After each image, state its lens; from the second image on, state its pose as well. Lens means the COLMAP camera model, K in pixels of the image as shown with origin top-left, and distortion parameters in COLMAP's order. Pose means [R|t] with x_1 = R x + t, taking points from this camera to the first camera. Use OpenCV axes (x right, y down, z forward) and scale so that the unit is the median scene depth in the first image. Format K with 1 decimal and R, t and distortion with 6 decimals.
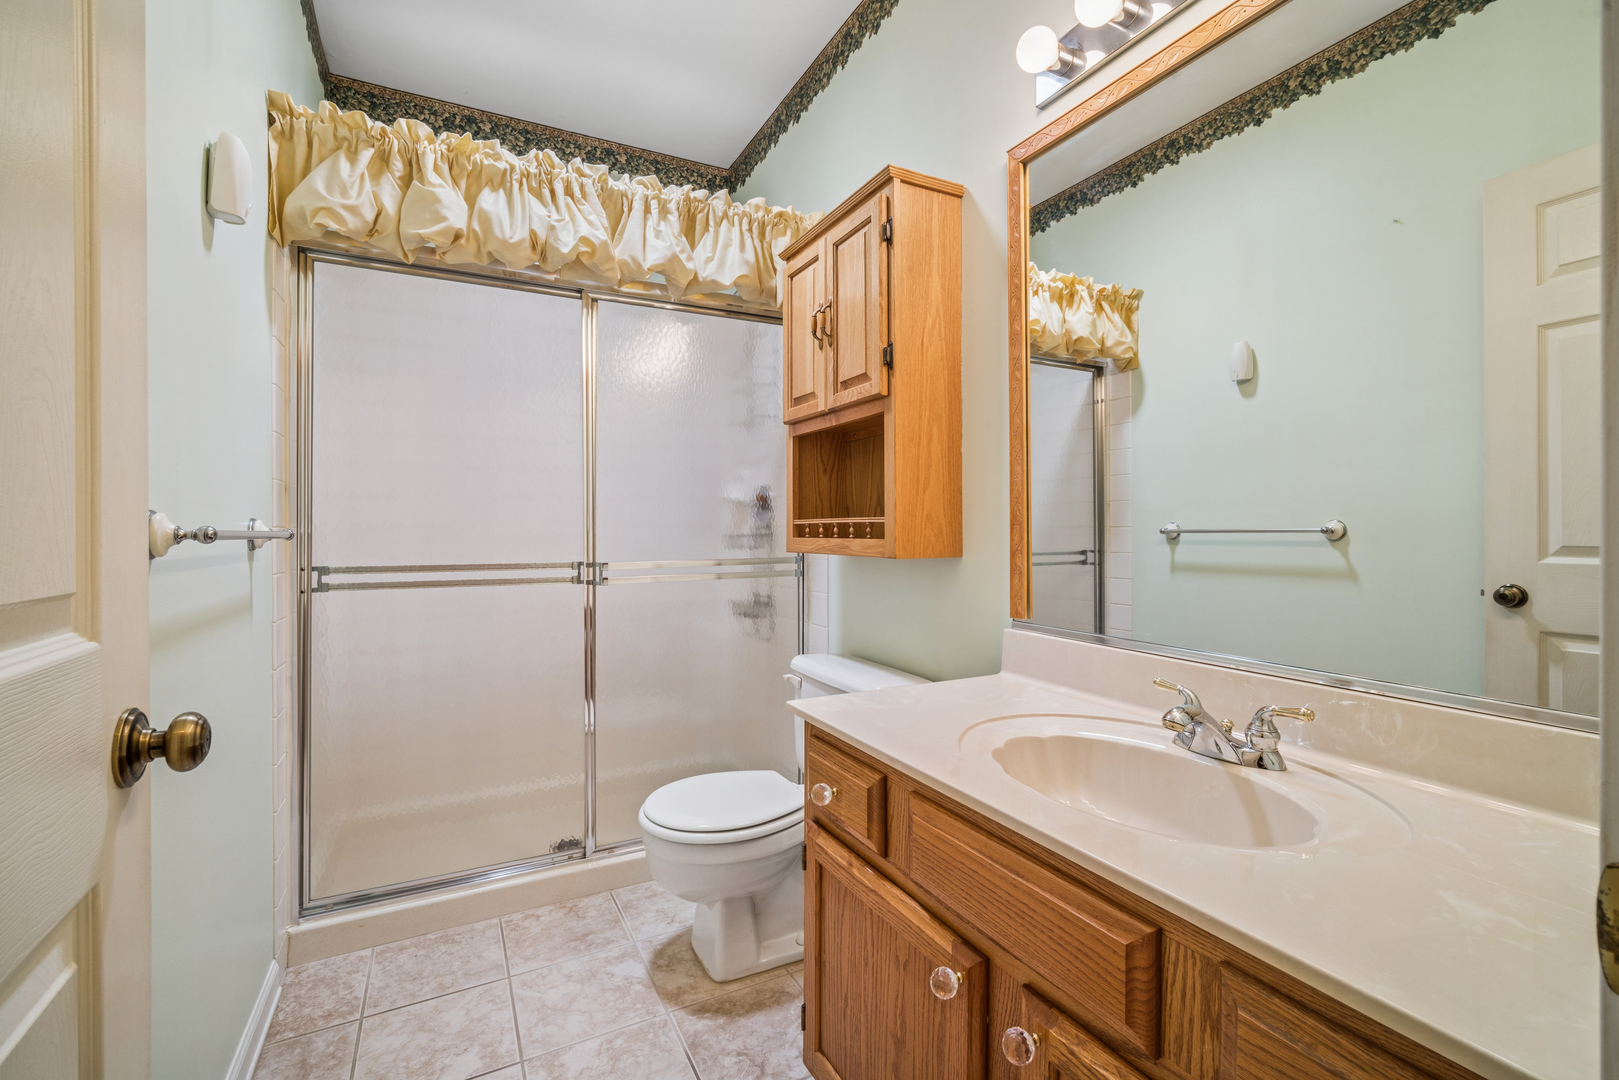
lens RADIAL K [[707.3, 0, 809.1], [0, 707.3, 536.9], [0, 0, 1]] dist [-0.010509, 0.002358]
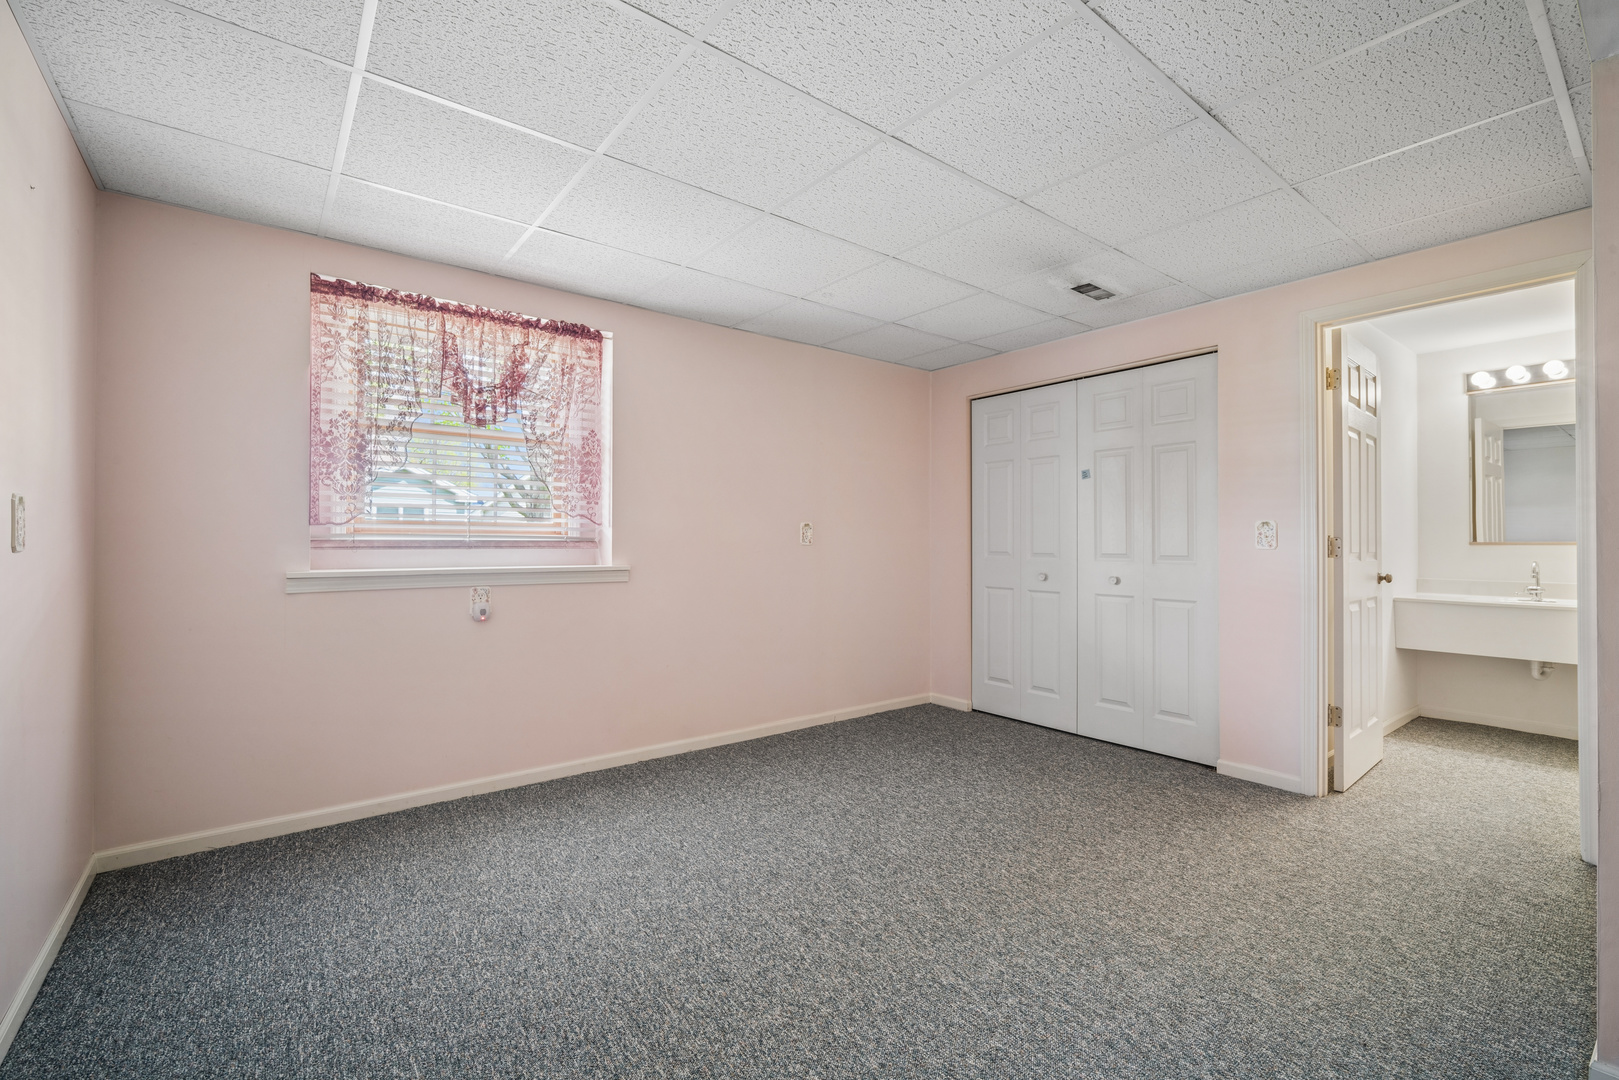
lens RADIAL K [[707.3, 0, 810.8], [0, 707.3, 539.0], [0, 0, 1]] dist [-0.010509, 0.002358]
pose [[0.191597, -0.004013, -0.981466, 4.239539], [-0.004061, 0.999980, -0.004882, 0.003322], [0.981465, 0.004921, 0.191577, -5.207274]]
